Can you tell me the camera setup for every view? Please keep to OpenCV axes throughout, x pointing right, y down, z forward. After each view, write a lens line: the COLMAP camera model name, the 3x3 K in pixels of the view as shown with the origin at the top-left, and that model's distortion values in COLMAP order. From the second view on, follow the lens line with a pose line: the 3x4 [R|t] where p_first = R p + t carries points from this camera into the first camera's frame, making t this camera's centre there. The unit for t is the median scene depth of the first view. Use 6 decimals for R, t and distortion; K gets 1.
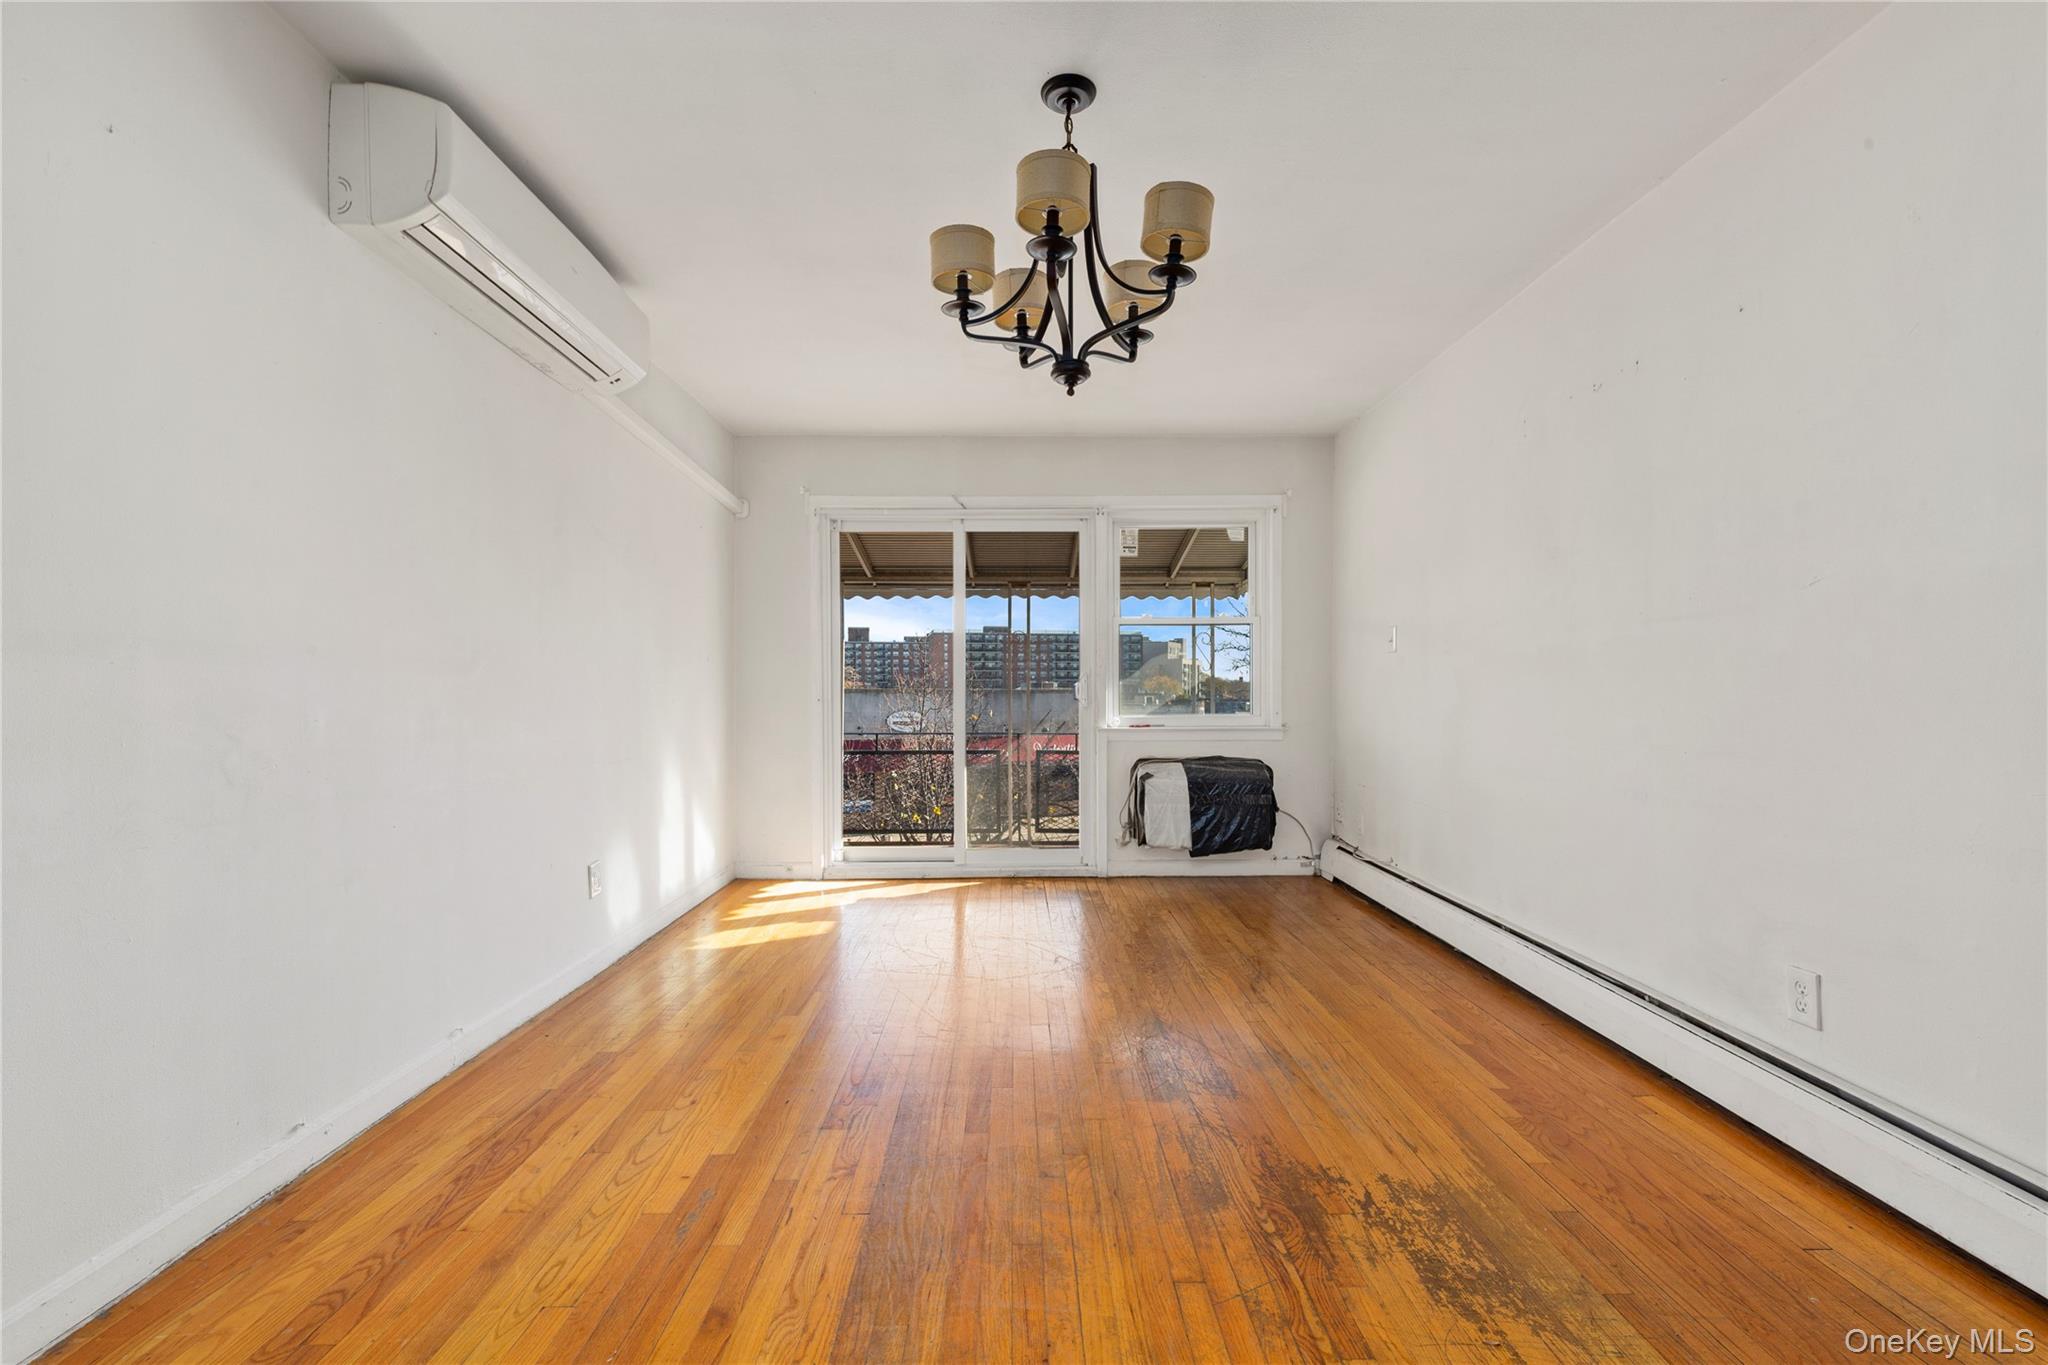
lens RADIAL K [[880.0, 0, 1023.9], [0, 880.0, 712.8], [0, 0, 1]] dist [0.007452, 0.000509]
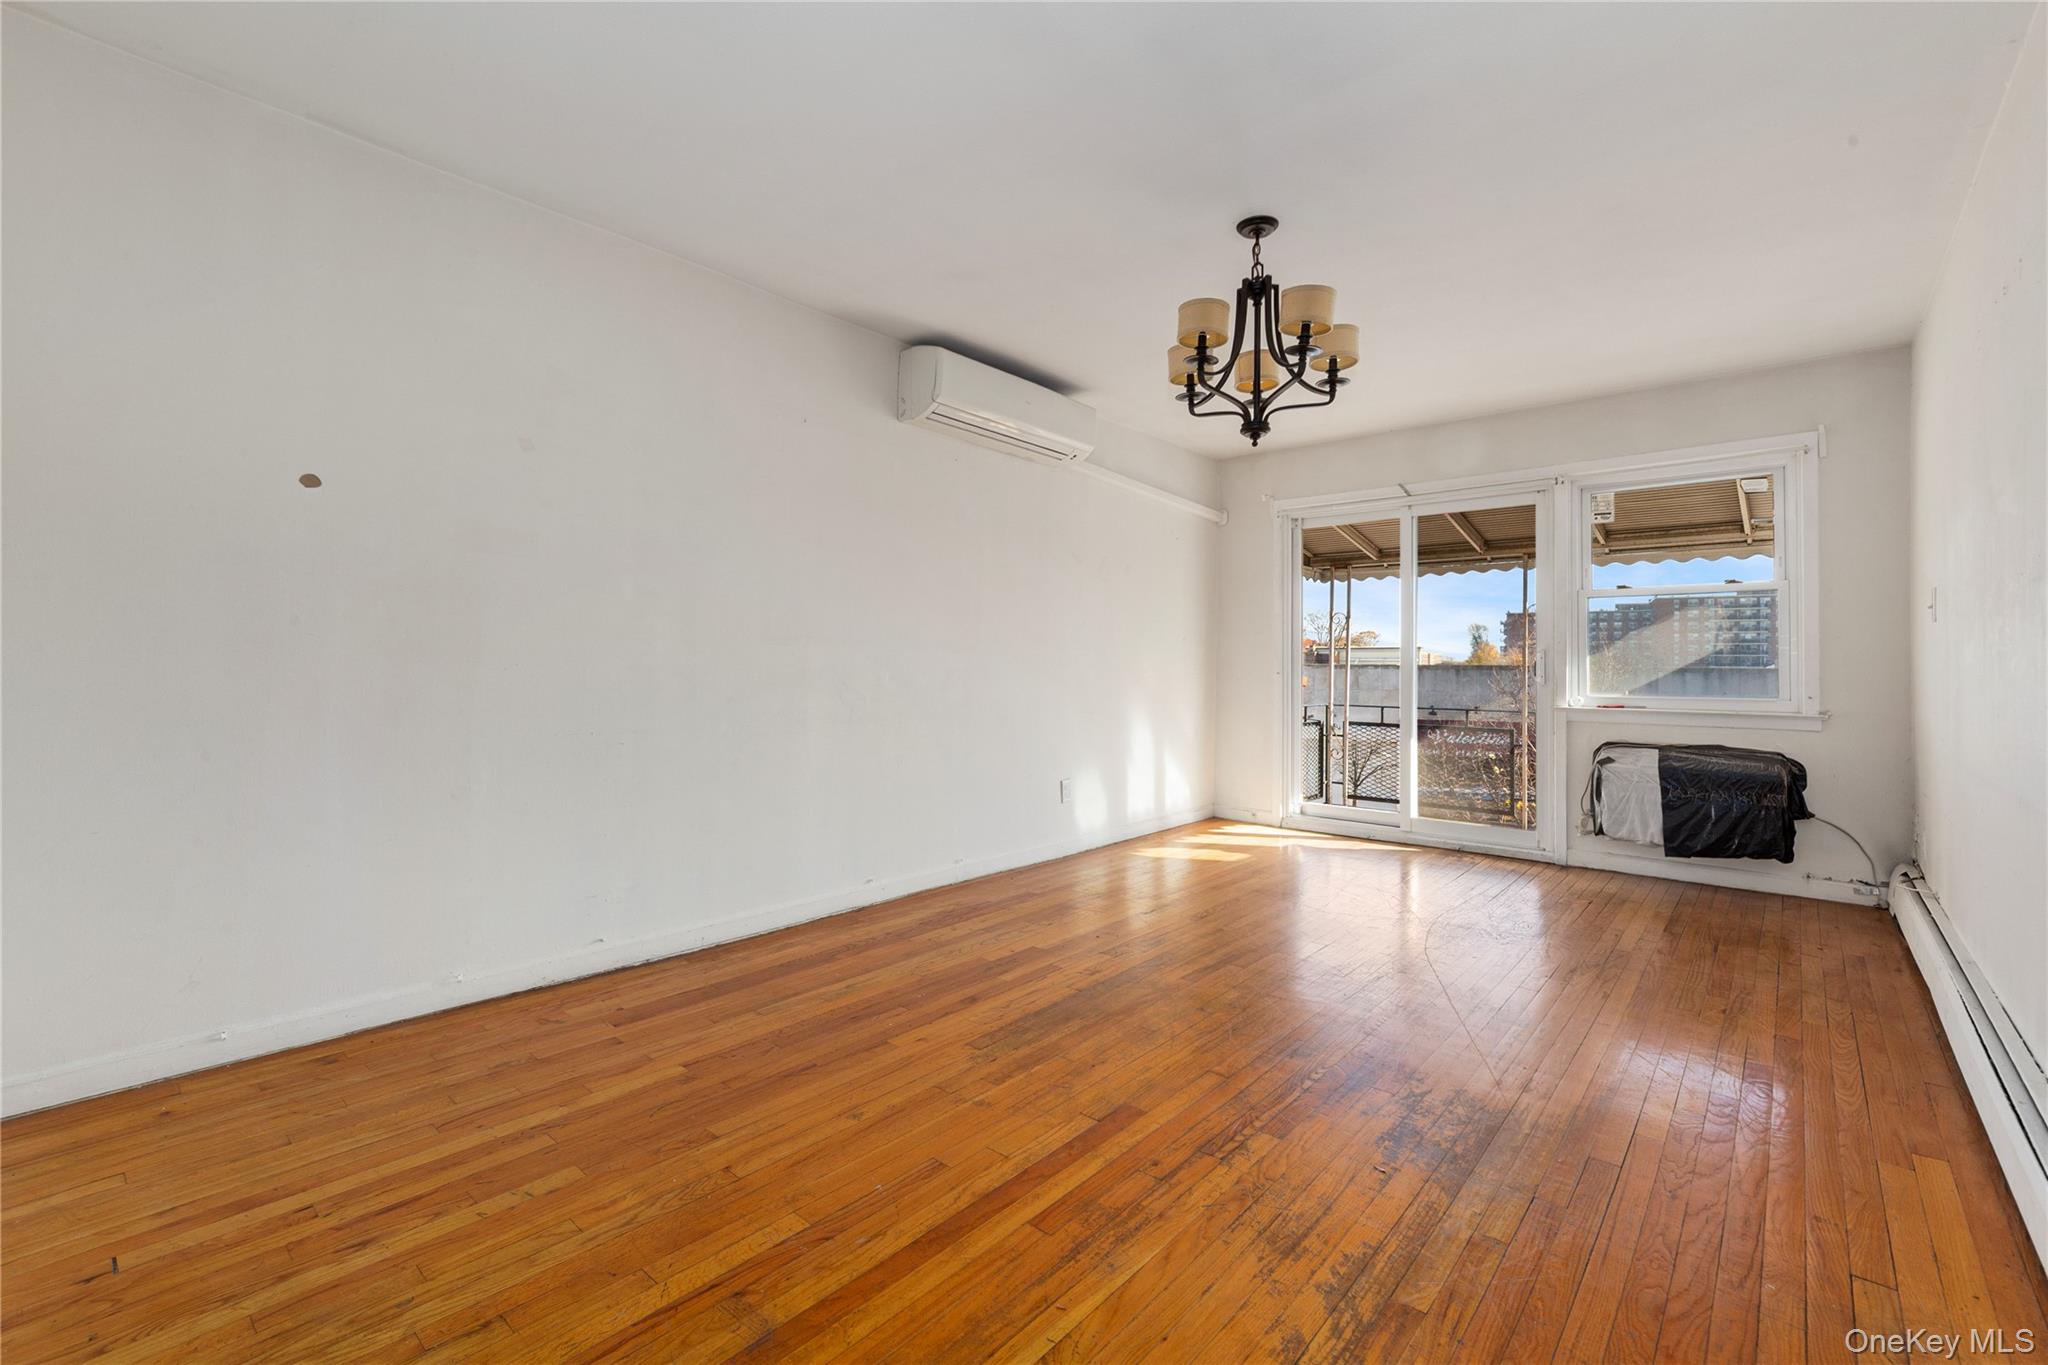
lens RADIAL K [[880.0, 0, 1023.2], [0, 880.0, 666.7], [0, 0, 1]] dist [0.007452, 0.000509]
pose [[0.741695, 0.009458, -0.670671, 0.301924], [-0.025890, 0.999559, -0.014536, 0.002720], [0.670237, 0.028145, 0.741613, -0.099652]]
